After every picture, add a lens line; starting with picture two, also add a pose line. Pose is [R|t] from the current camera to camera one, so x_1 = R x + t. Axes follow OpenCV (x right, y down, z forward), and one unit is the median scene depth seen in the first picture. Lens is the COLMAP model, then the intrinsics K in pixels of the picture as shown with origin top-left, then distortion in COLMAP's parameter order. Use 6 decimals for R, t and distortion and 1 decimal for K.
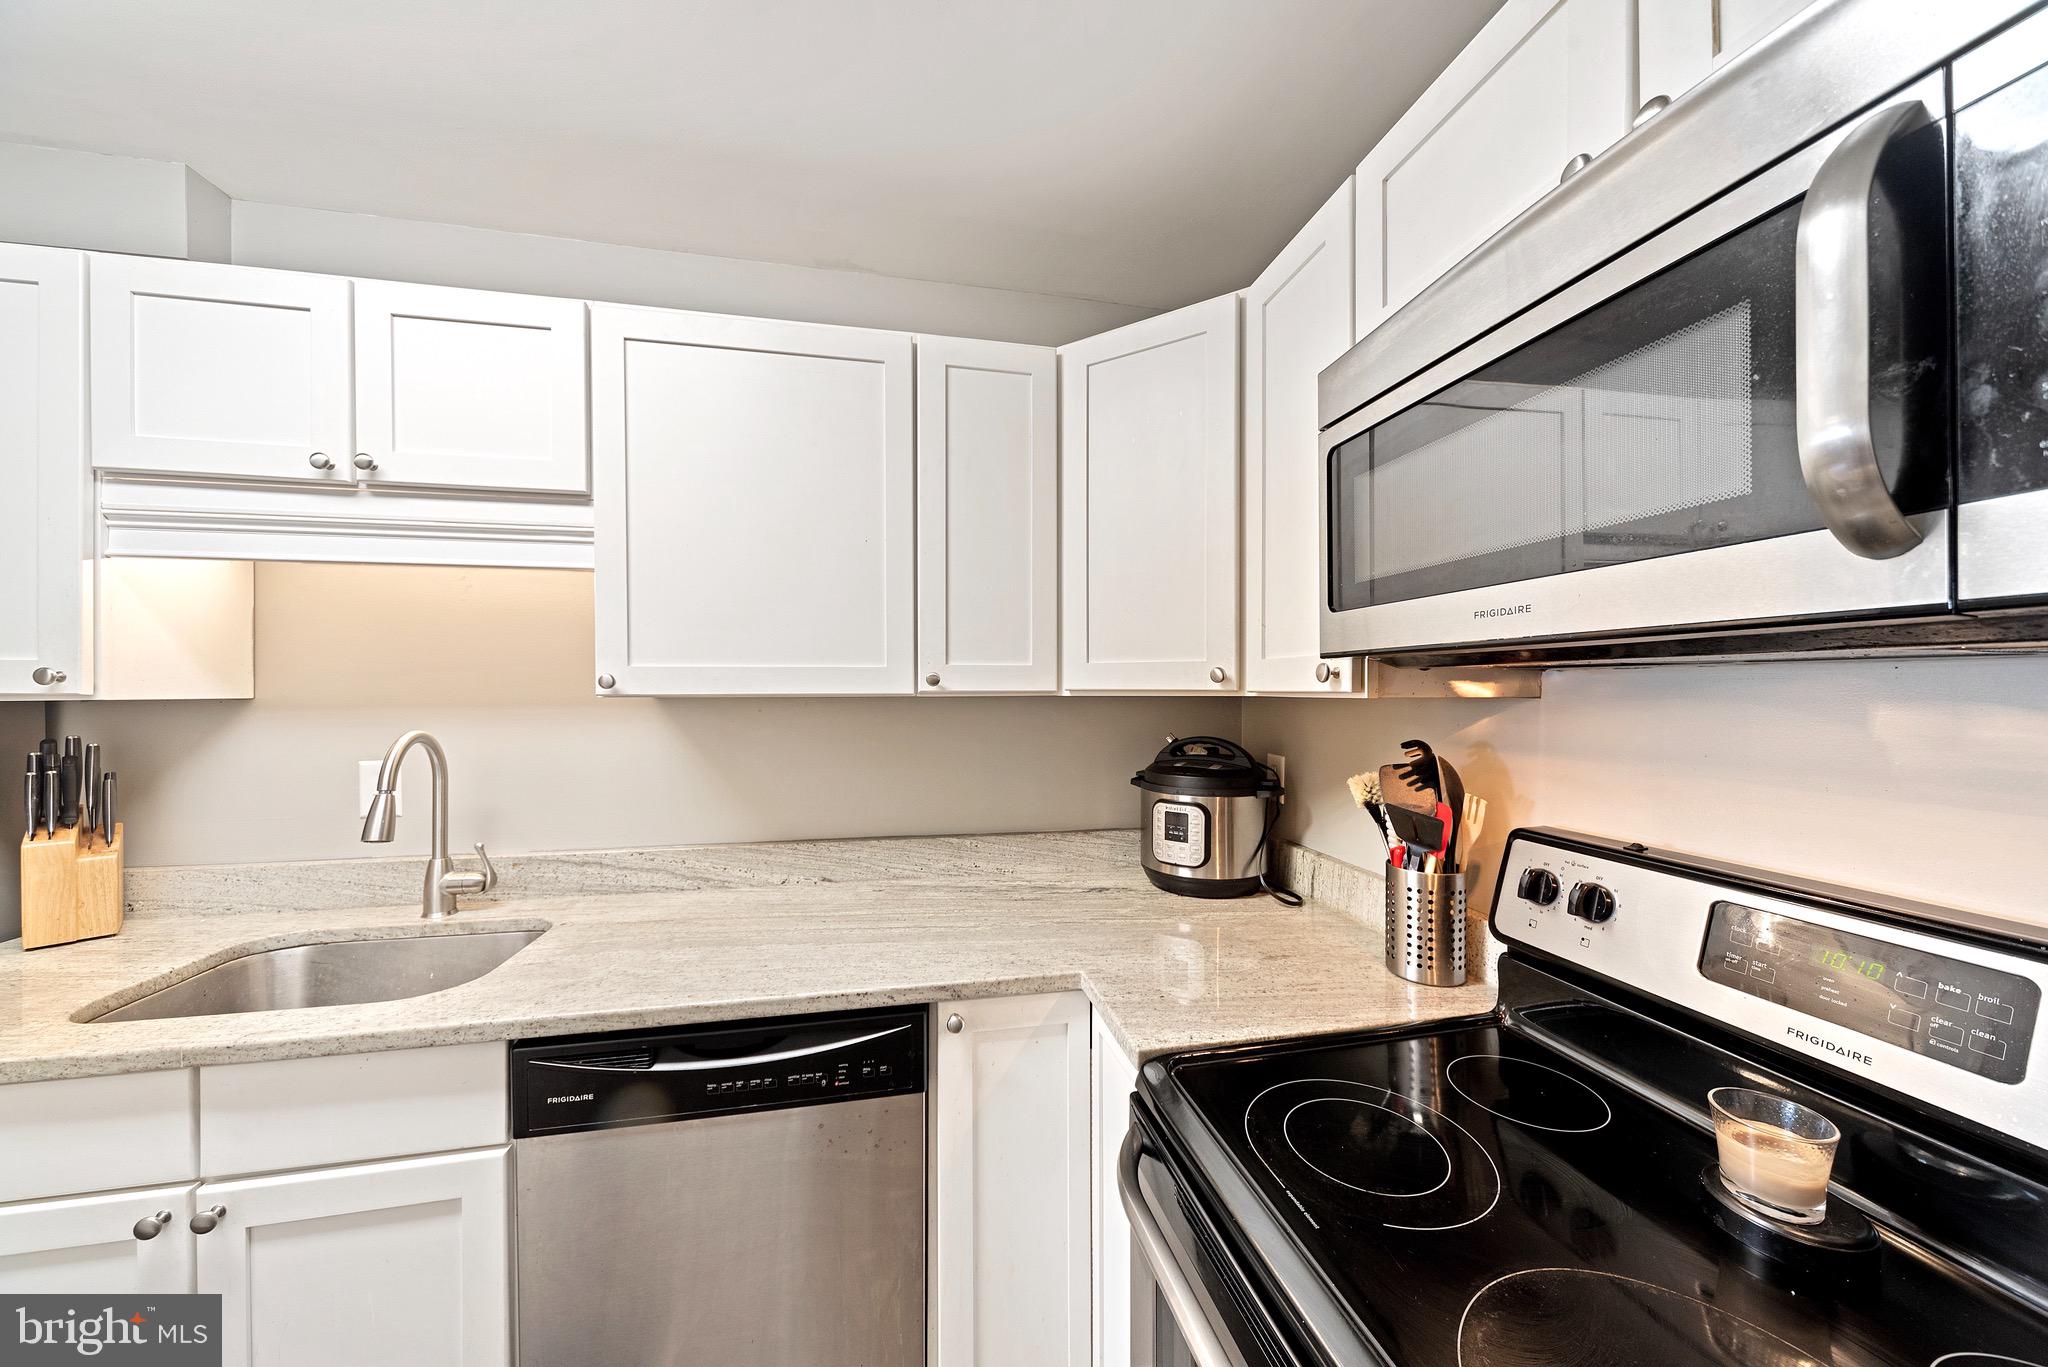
lens RADIAL K [[698.4, 0, 1021.8], [0, 698.4, 688.8], [0, 0, 1]] dist [0.000574, 0.000051]
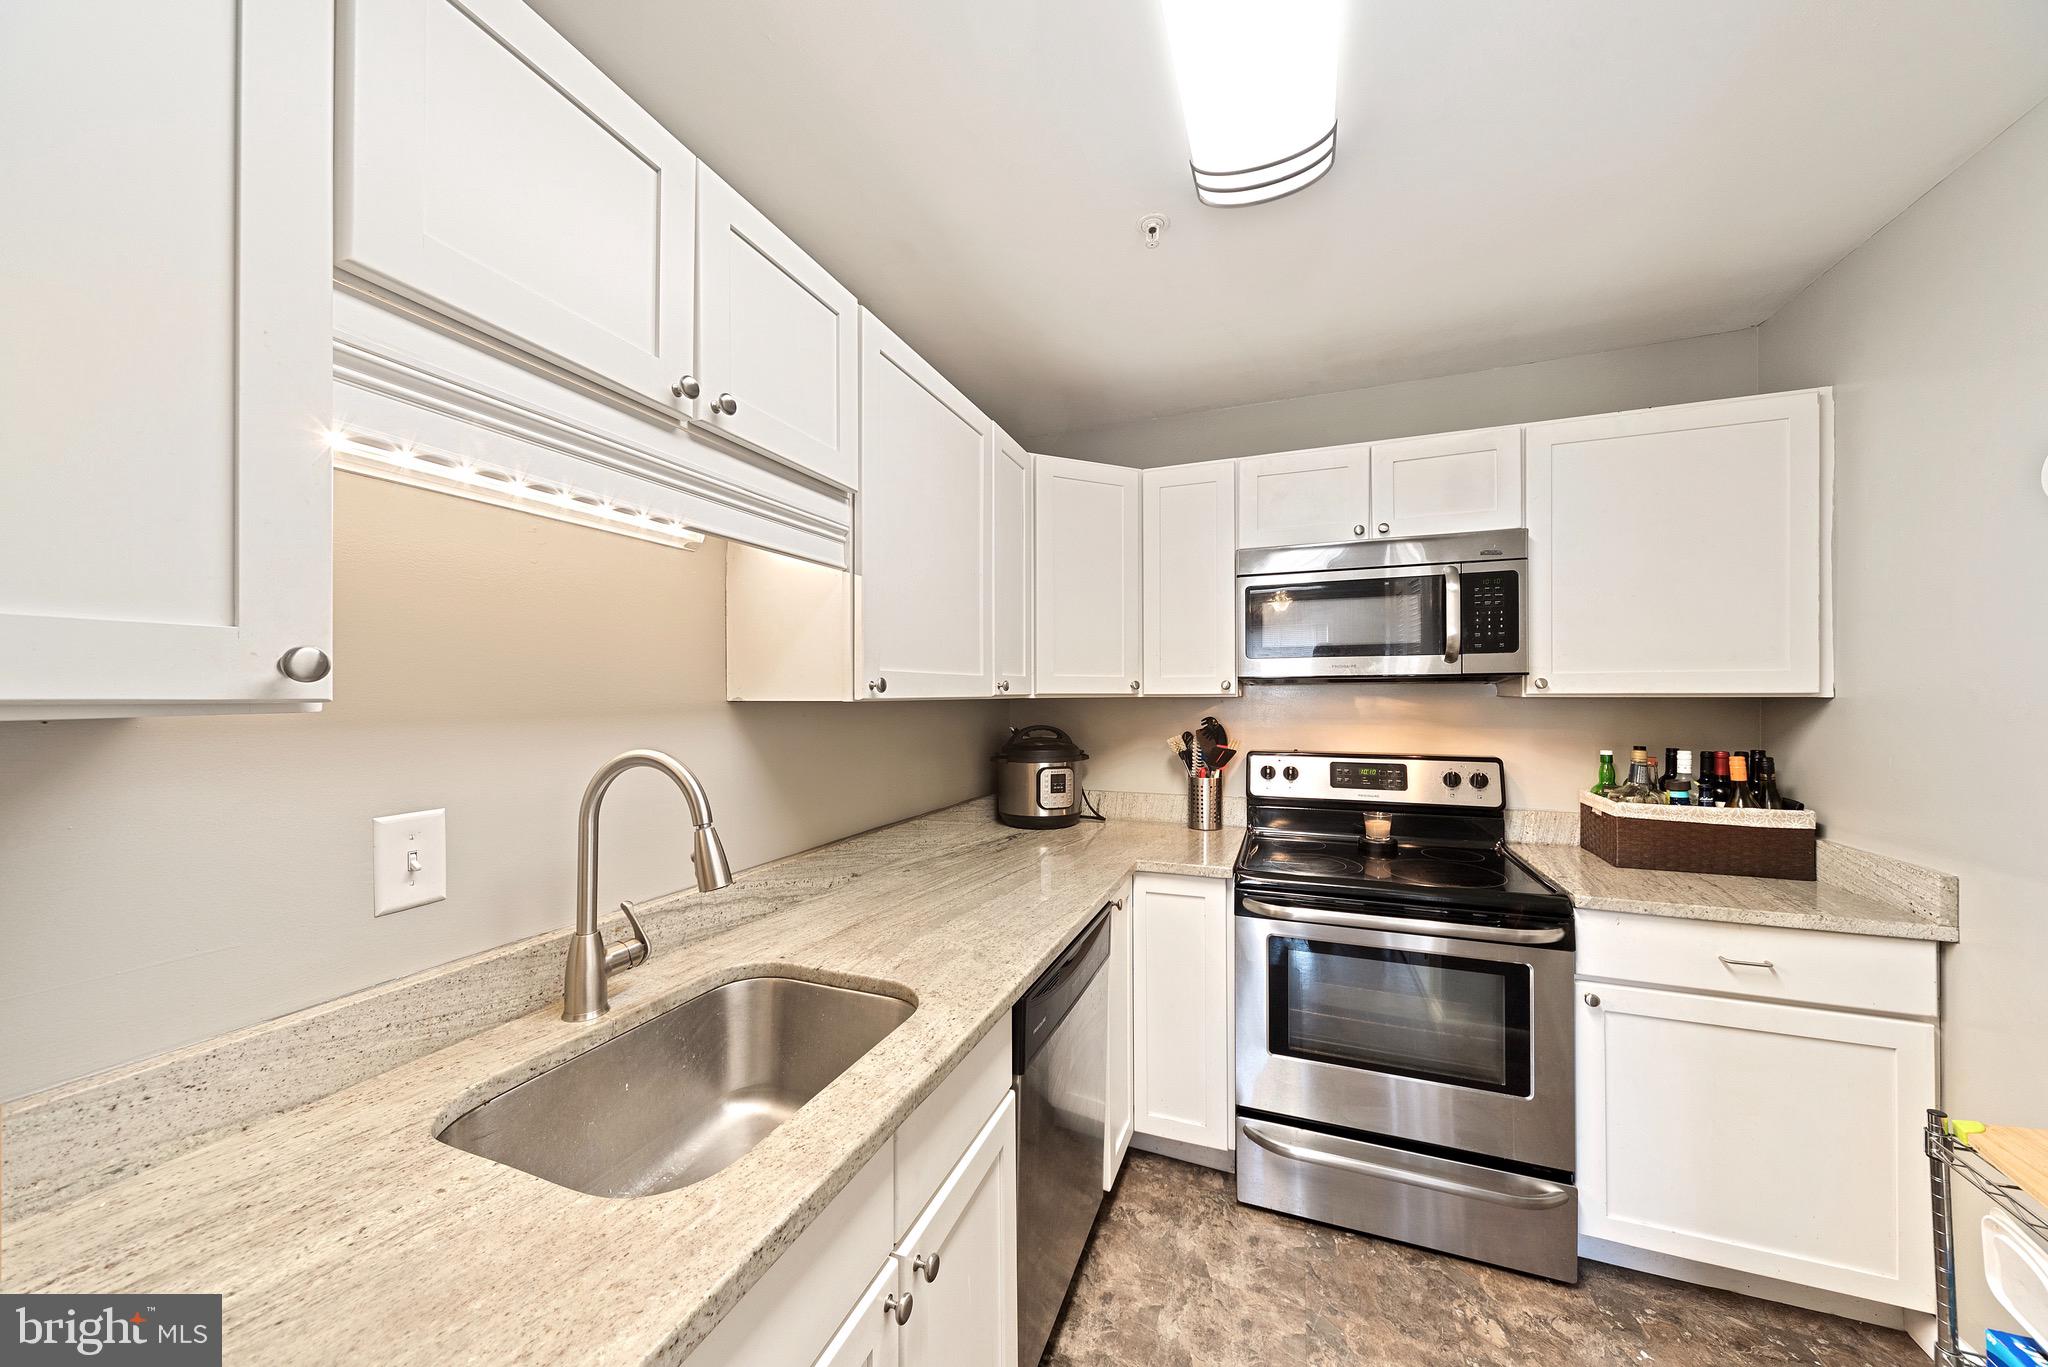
lens RADIAL K [[707.6, 0, 1024.0], [0, 707.6, 683.5], [0, 0, 1]] dist [-0.000362, -0.000002]
pose [[0.540169, 0.011860, 0.841473, -1.192507], [0.004191, 0.999850, -0.016783, 0.005174], [-0.841546, 0.012592, 0.540038, 0.239833]]
